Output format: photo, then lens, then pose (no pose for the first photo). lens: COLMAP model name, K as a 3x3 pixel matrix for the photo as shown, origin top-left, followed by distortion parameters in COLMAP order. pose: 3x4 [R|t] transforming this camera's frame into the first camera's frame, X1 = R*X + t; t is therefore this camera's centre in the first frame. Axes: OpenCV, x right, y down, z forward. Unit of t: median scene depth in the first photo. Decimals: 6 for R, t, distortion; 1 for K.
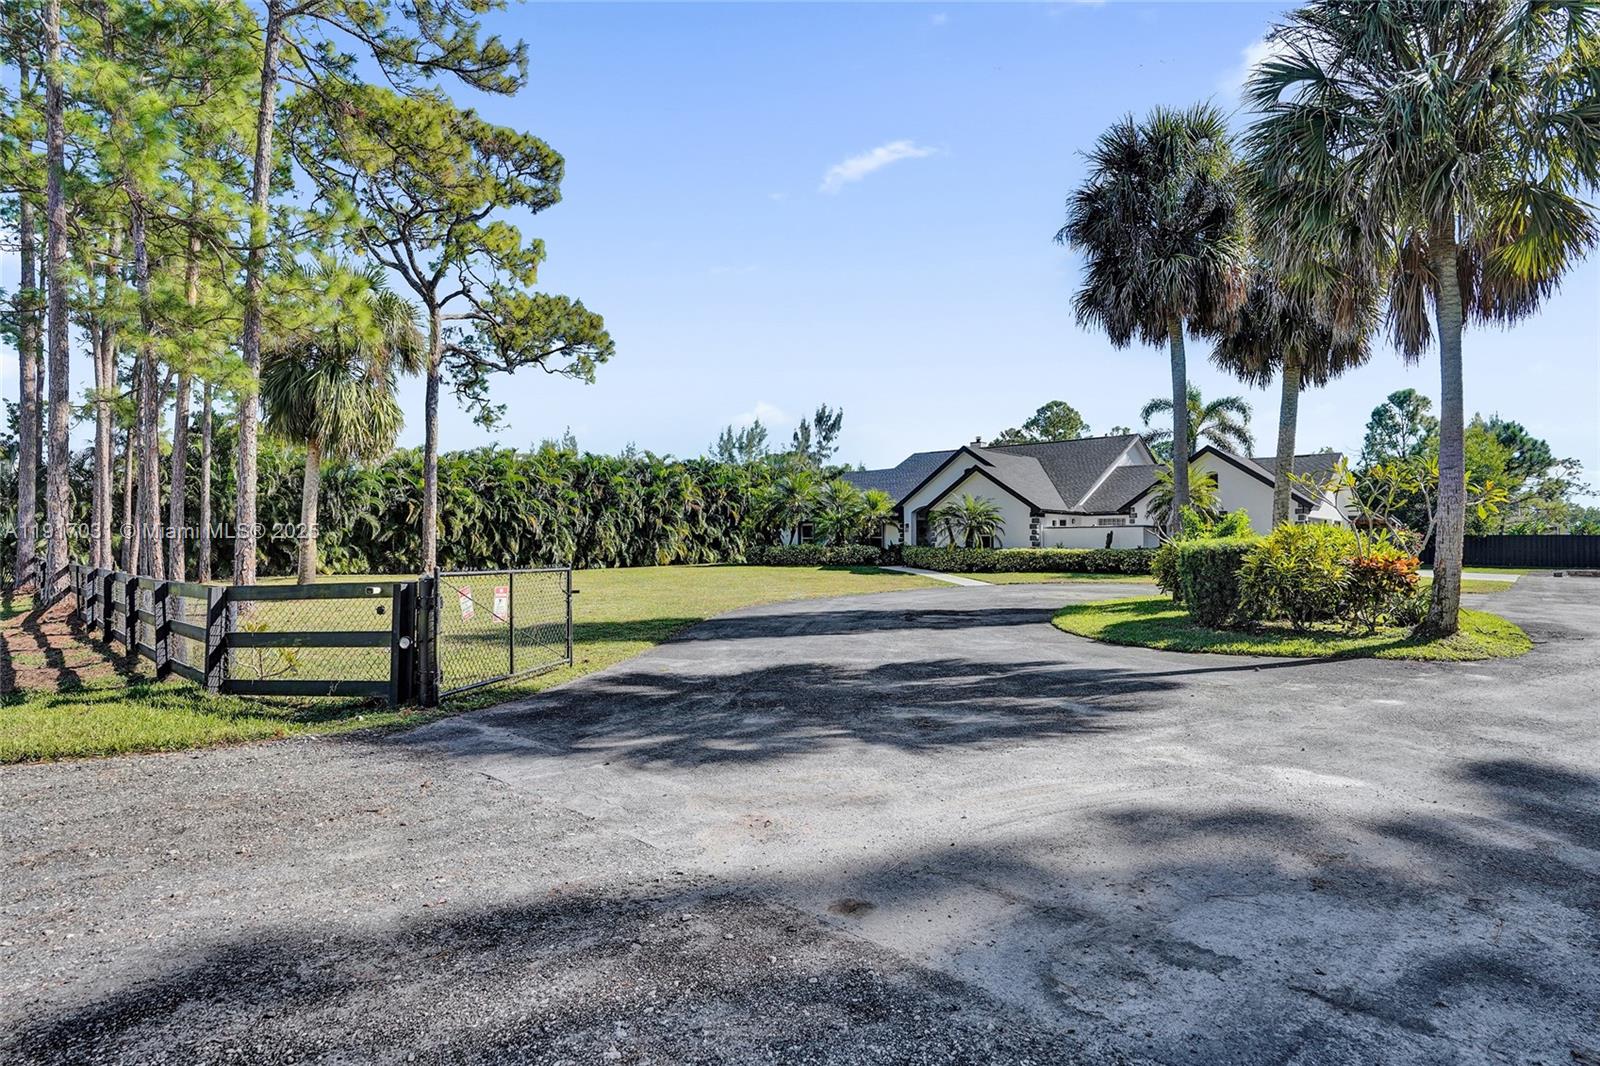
lens RADIAL K [[830.3, 0, 795.2], [0, 830.3, 536.0], [0, 0, 1]] dist [-0.002224, 0.001318]
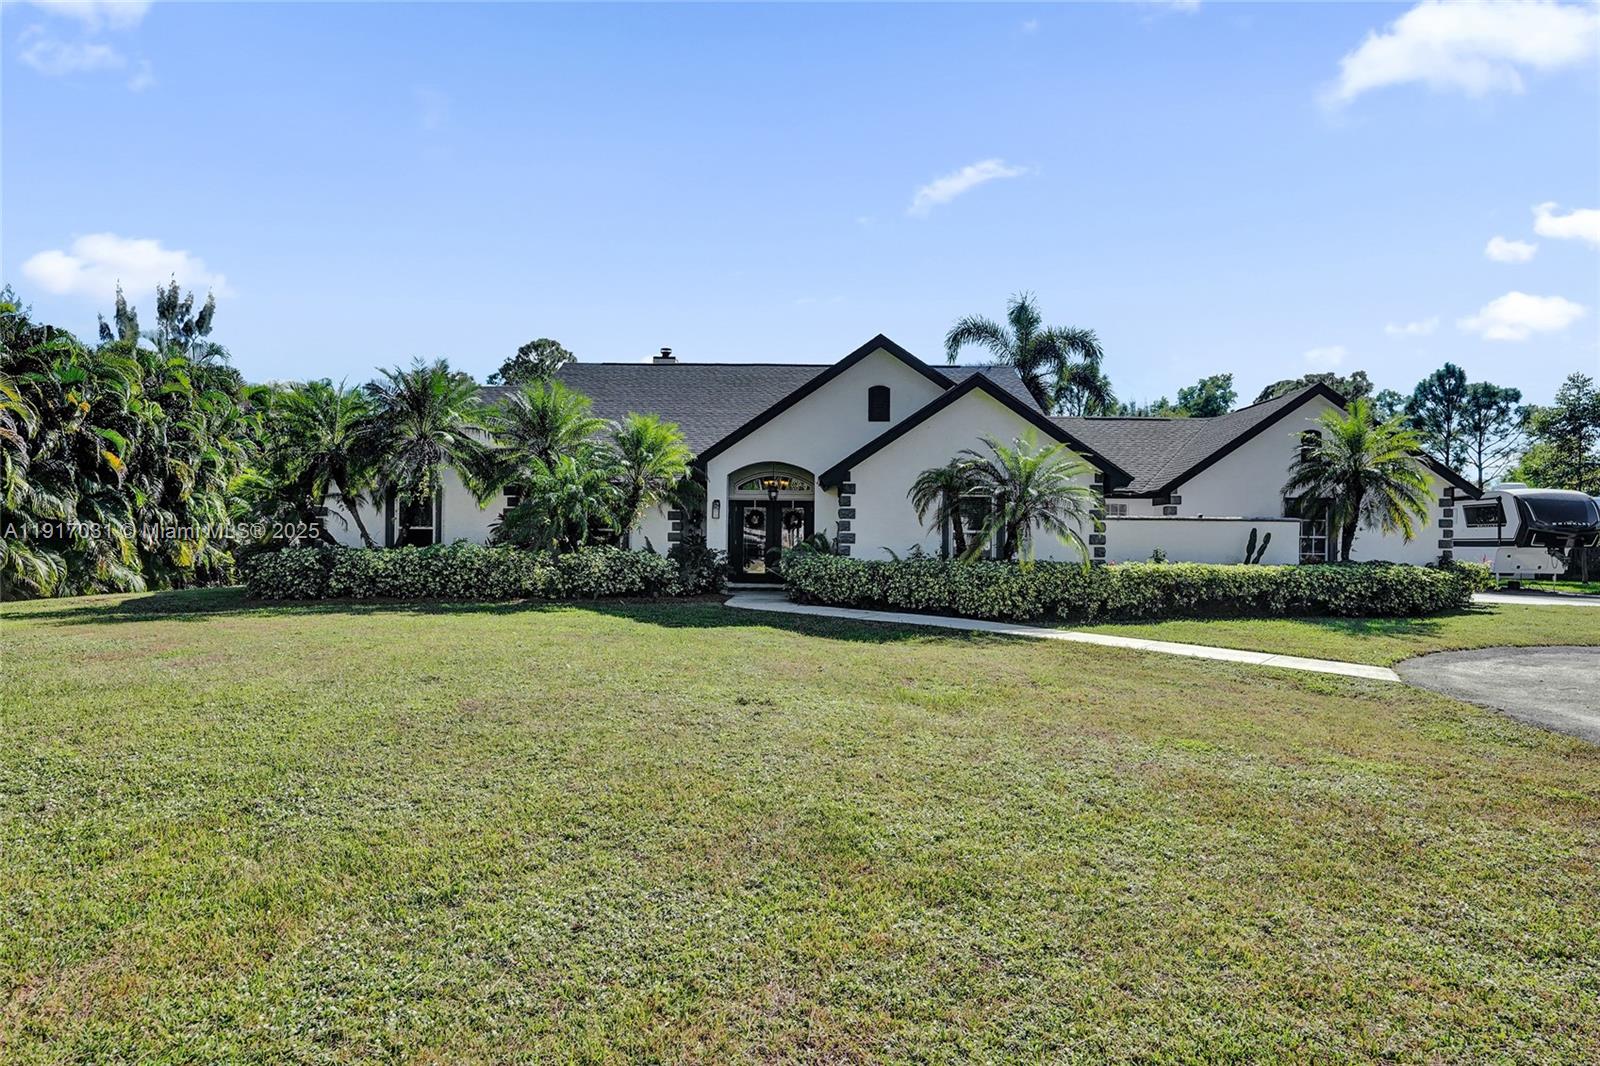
lens RADIAL K [[963.1, 0, 800.0], [0, 963.1, 533.0], [0, 0, 1]] dist [-0.060538, 0.053924]
pose [[0.746416, 0.014720, 0.665316, -0.183813], [-0.019231, 0.999815, -0.000546, 0.001974], [-0.665201, -0.012387, 0.746561, 0.638326]]
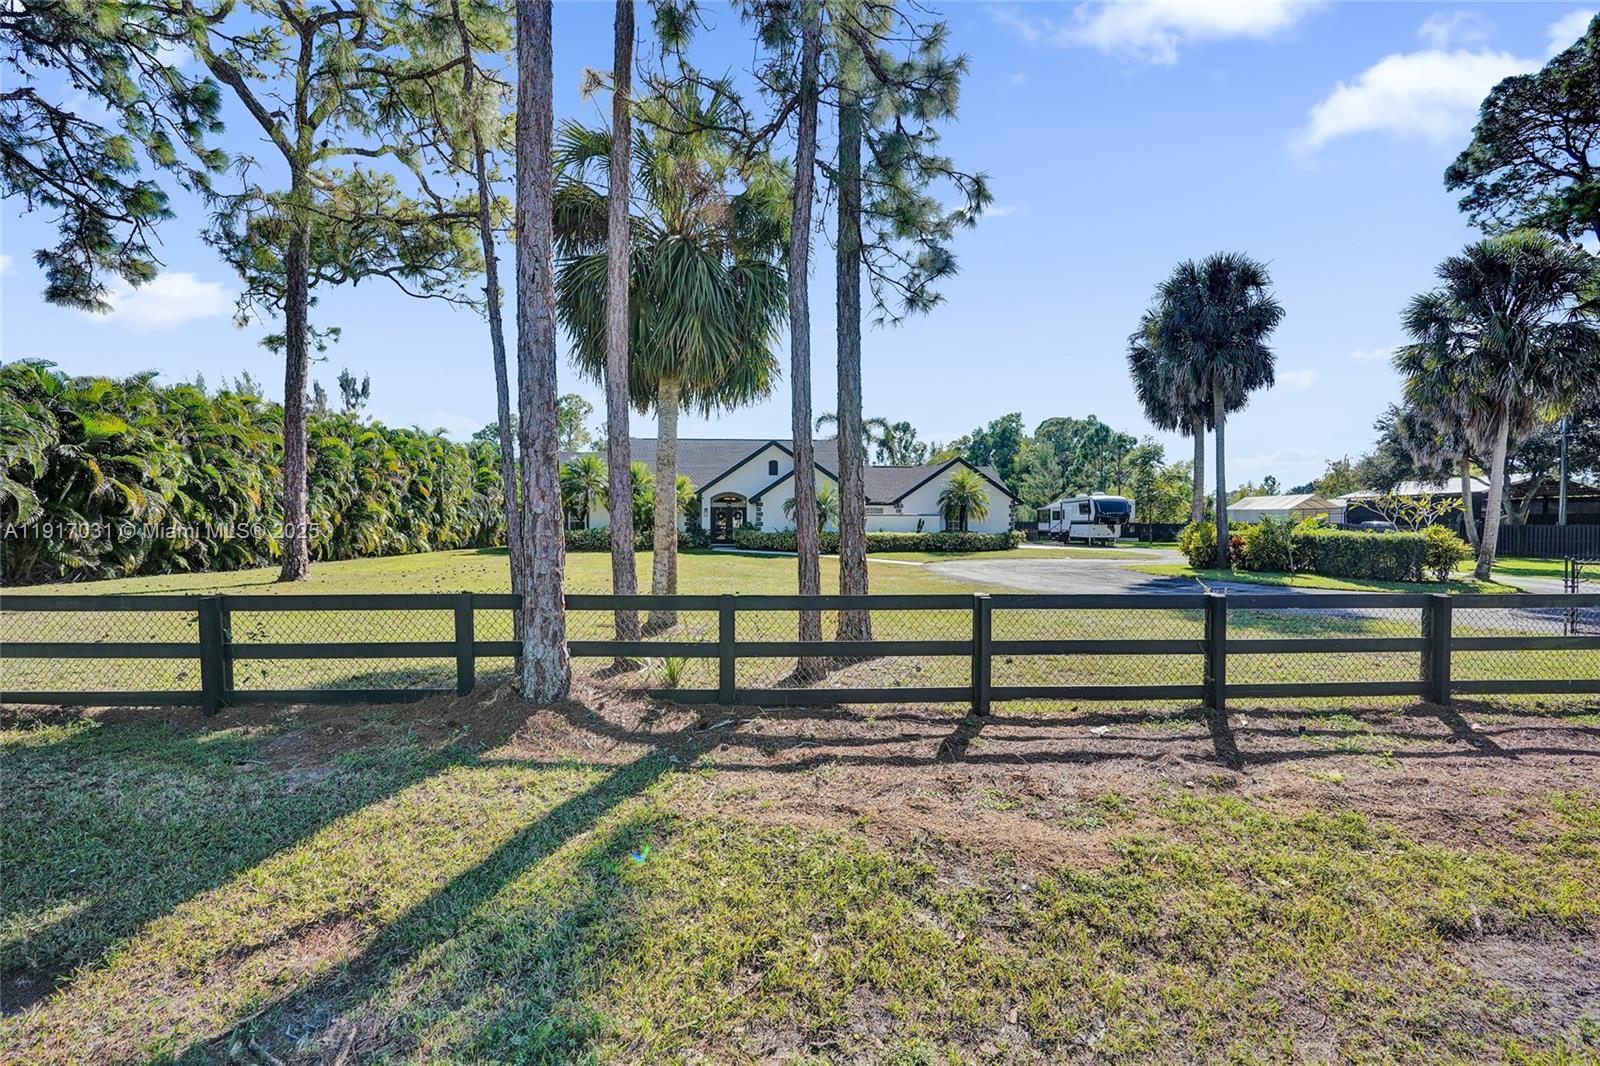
lens RADIAL K [[746.3, 0, 798.1], [0, 746.3, 534.0], [0, 0, 1]] dist [-0.070265, 0.028785]
pose [[0.692019, -0.007896, 0.721836, -0.502843], [-0.011224, 0.999702, 0.021696, -0.004435], [-0.721792, -0.023116, 0.691724, 0.283617]]
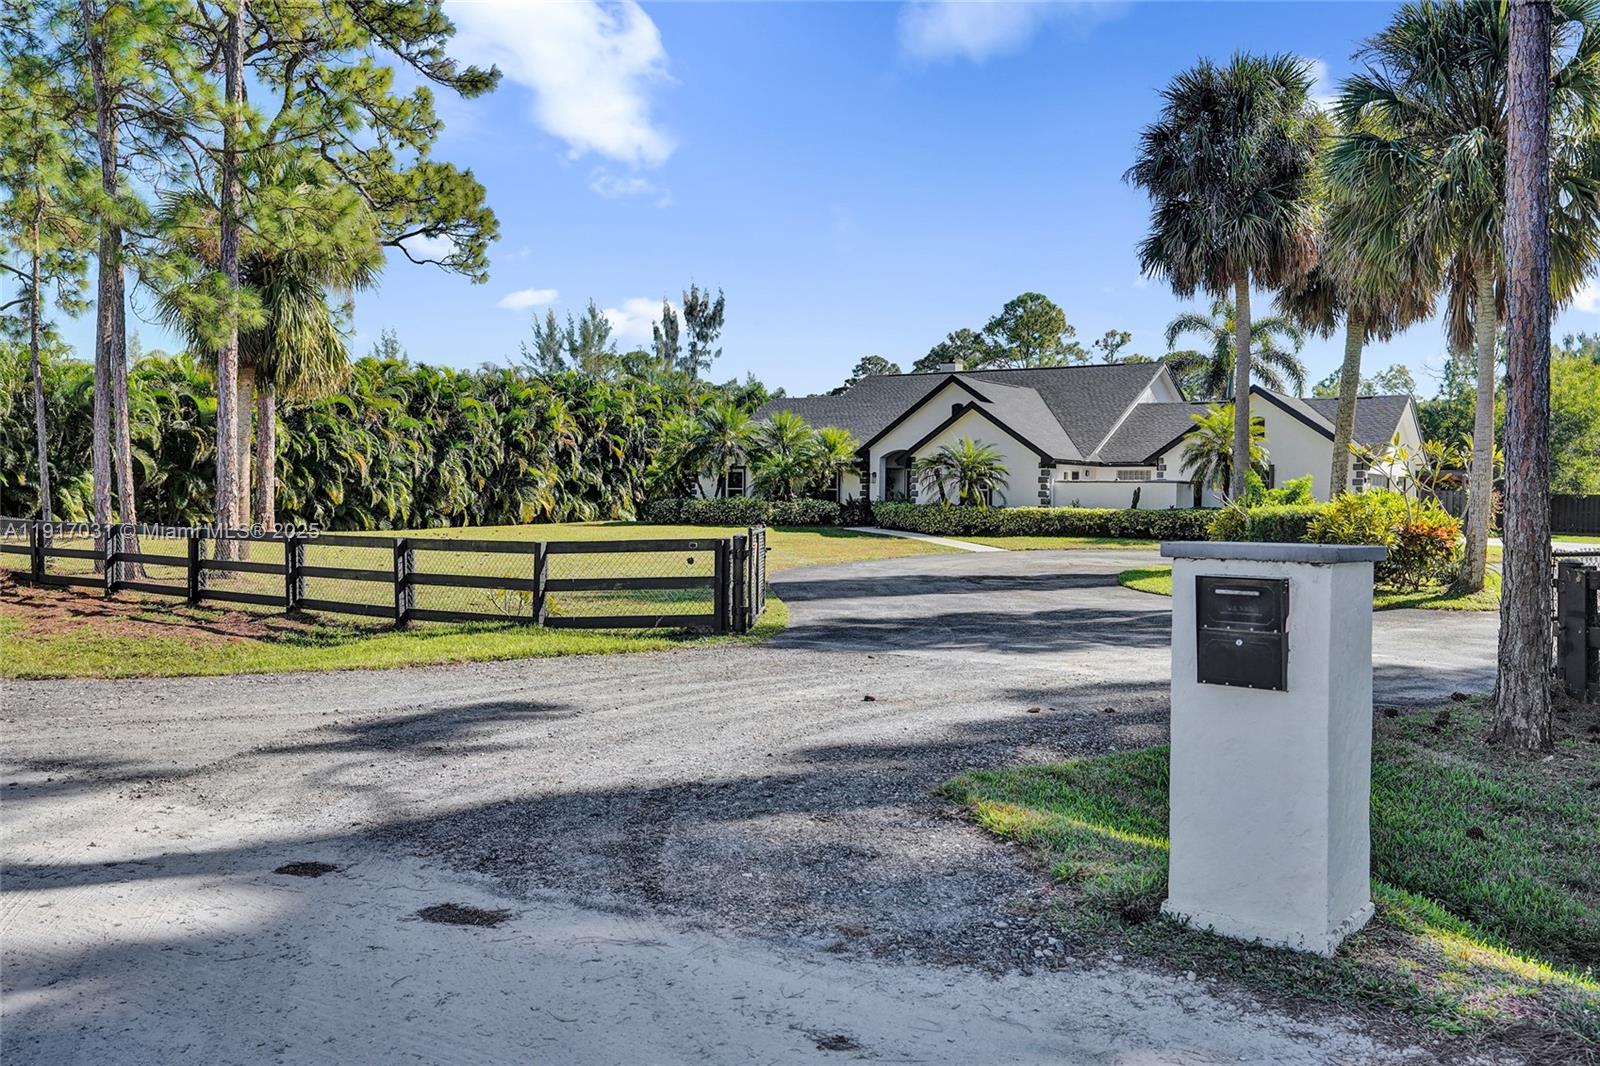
lens RADIAL K [[1310.4, 0, 780.0], [0, 1310.4, 531.6], [0, 0, 1]] dist [0.090411, 0.002066]
pose [[0.990200, 0.008066, 0.139425, -0.131833], [-0.013803, 0.999095, 0.040225, -0.008371], [-0.138974, -0.041756, 0.989415, -0.213689]]
